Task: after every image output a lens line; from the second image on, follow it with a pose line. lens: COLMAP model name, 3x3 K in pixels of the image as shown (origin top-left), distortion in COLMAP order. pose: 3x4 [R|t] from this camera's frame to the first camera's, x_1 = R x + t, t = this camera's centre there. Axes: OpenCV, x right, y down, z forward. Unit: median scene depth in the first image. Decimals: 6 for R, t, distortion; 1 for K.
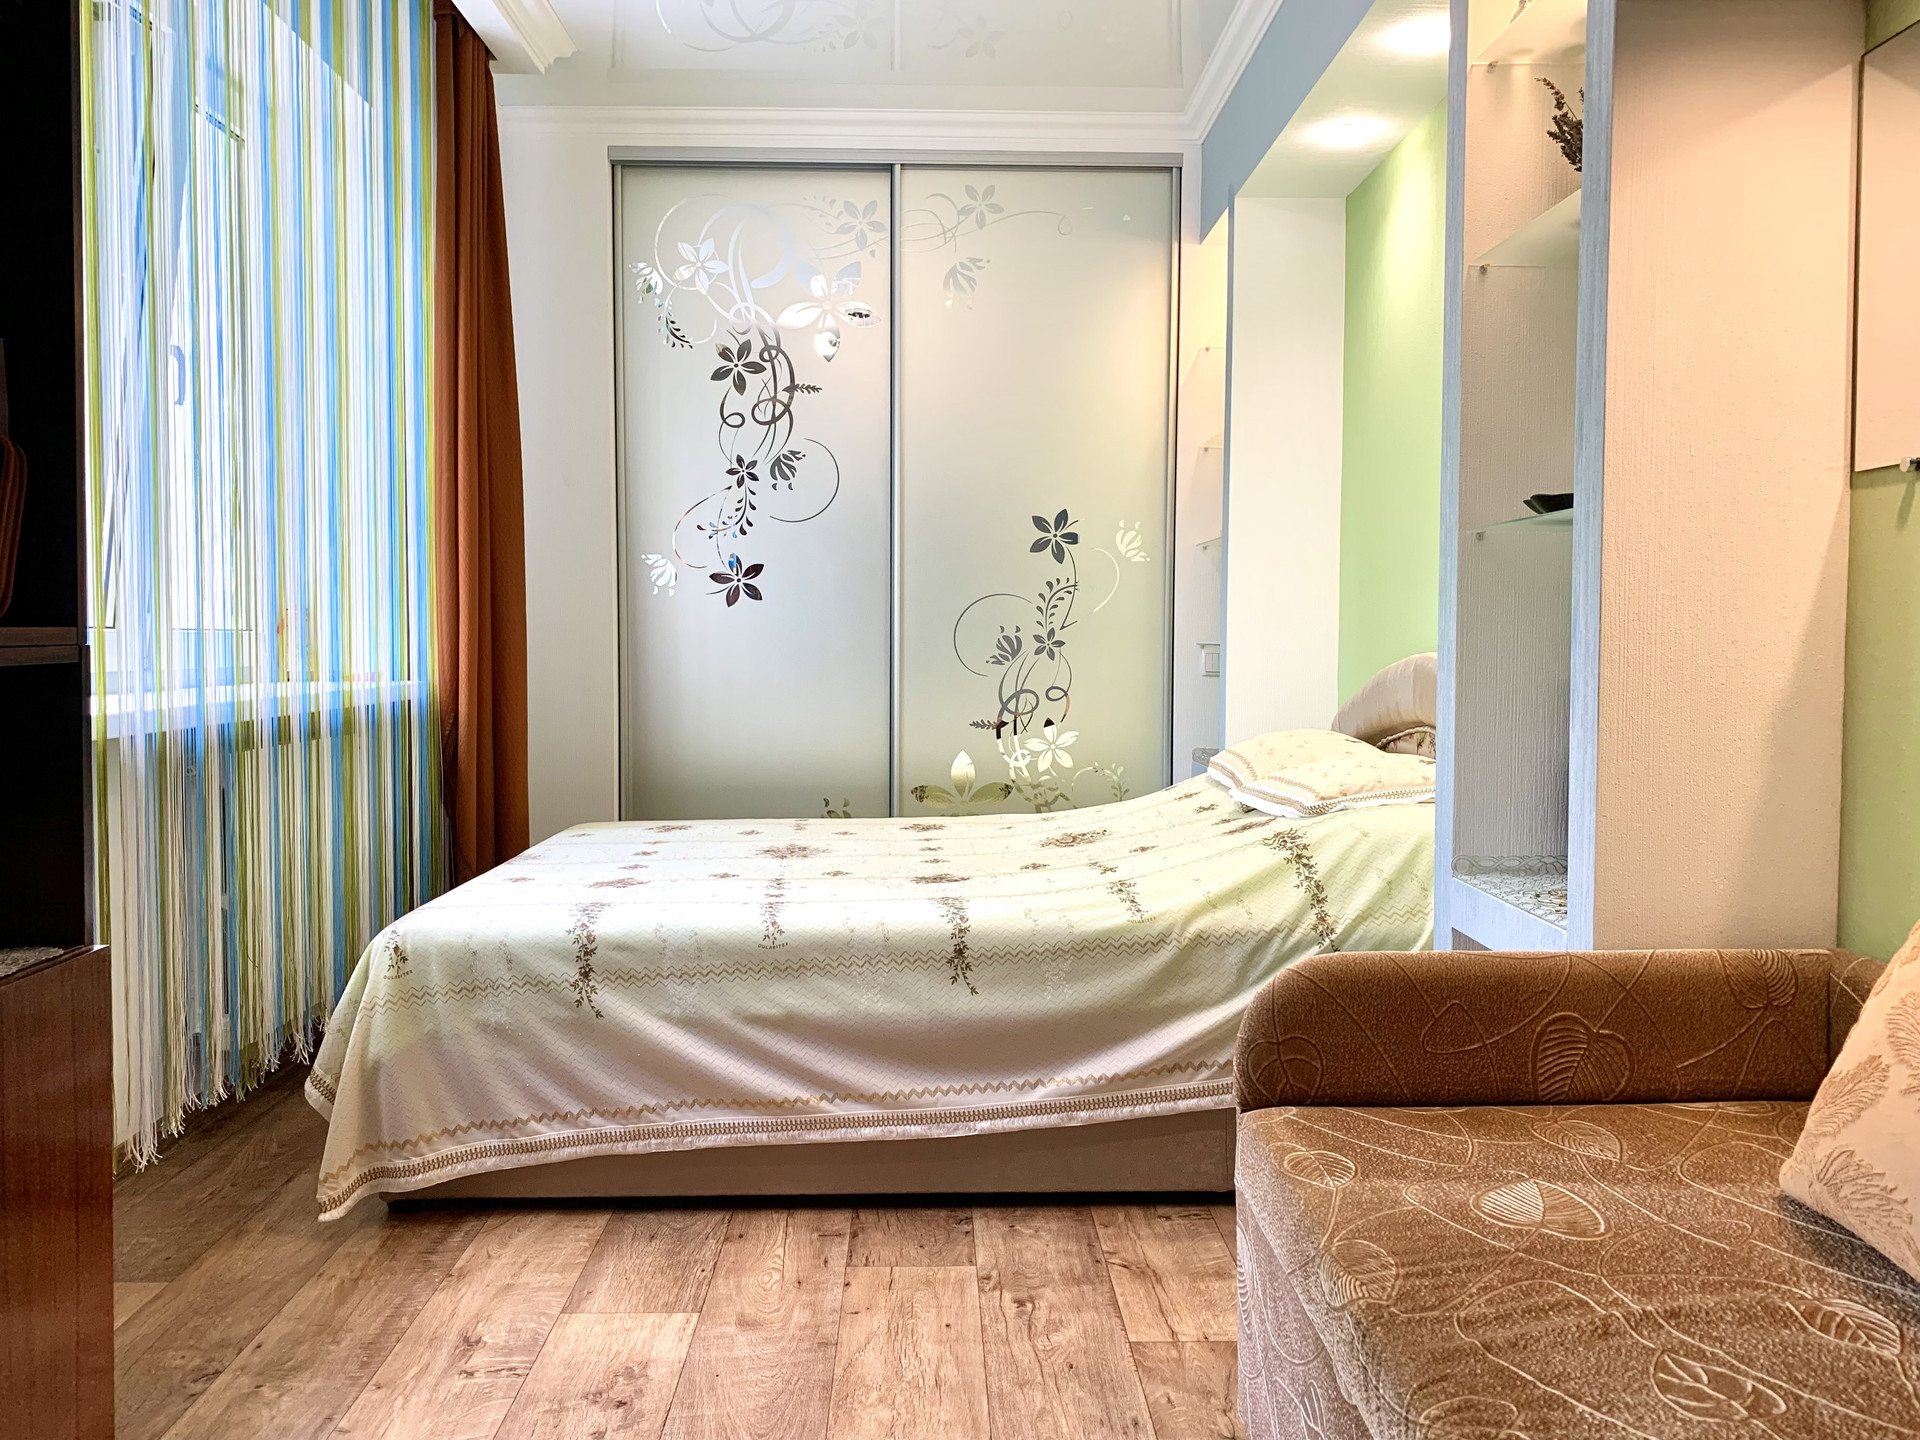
lens RADIAL K [[1473.2, 0, 961.5], [0, 1473.2, 706.9], [0, 0, 1]] dist [0.014911, -0.009277]
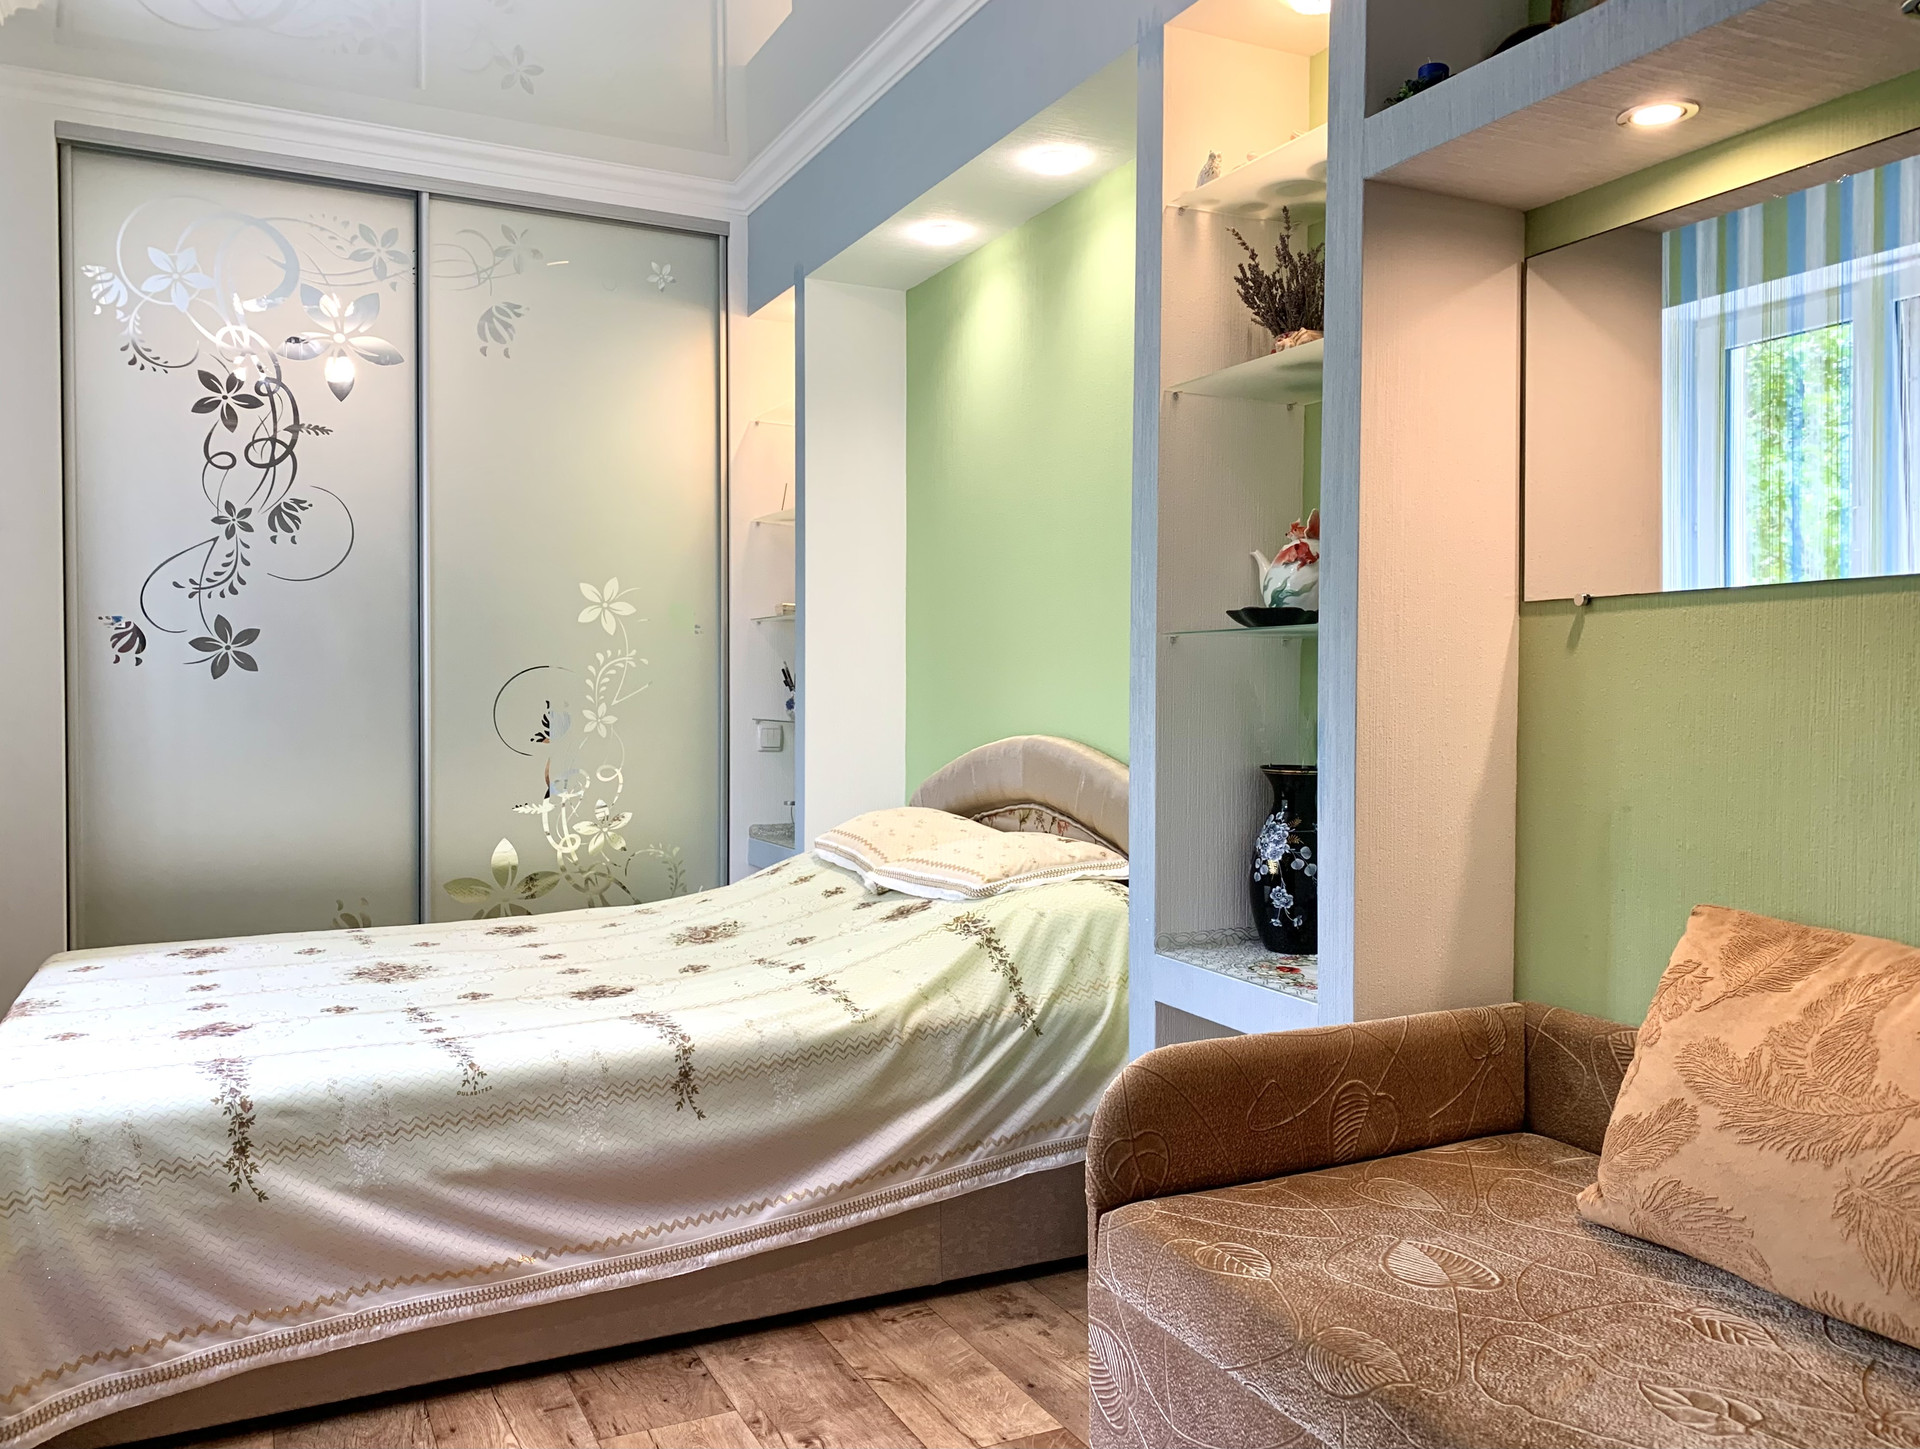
lens RADIAL K [[1478.6, 0, 961.2], [0, 1478.6, 731.0], [0, 0, 1]] dist [-0.001407, -0.005084]
pose [[0.905105, -0.010954, 0.425047, -0.236548], [0.018018, 0.999758, -0.012603, -0.034219], [-0.424806, 0.019066, 0.905084, 0.079789]]
